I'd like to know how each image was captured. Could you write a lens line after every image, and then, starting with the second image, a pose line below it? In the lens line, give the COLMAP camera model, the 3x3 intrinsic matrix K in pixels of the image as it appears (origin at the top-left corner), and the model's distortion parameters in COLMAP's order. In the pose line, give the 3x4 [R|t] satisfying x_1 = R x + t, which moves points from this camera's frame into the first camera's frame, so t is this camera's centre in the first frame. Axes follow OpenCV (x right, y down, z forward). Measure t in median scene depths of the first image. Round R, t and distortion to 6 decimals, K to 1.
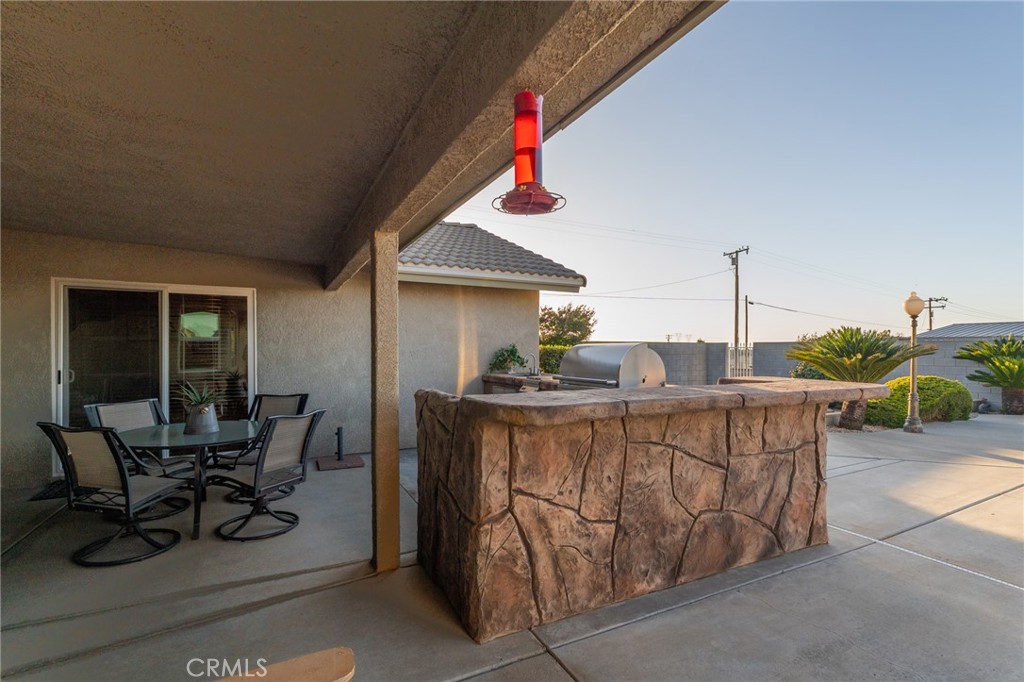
lens RADIAL K [[488.4, 0, 513.4], [0, 488.4, 355.3], [0, 0, 1]] dist [0.000407, 0.000054]
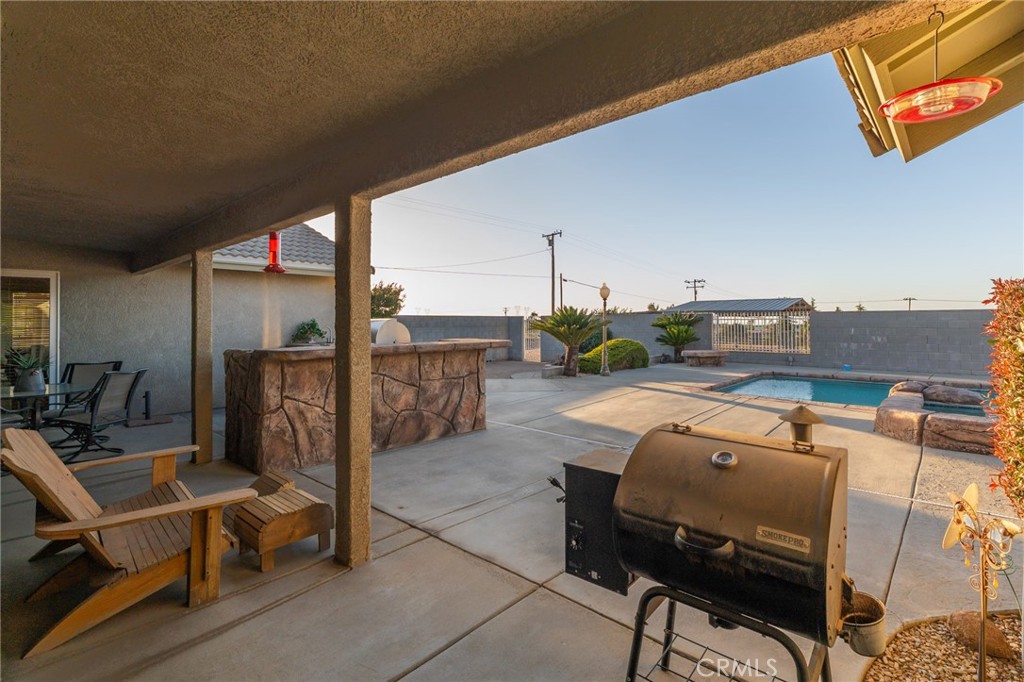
lens RADIAL K [[488.3, 0, 527.0], [0, 488.3, 314.7], [0, 0, 1]] dist [-0.001885, -0.000238]
pose [[0.934141, -0.002390, 0.356897, 0.153258], [0.012242, 0.999604, -0.025348, 0.010073], [-0.356695, 0.028047, 0.933800, -0.835524]]
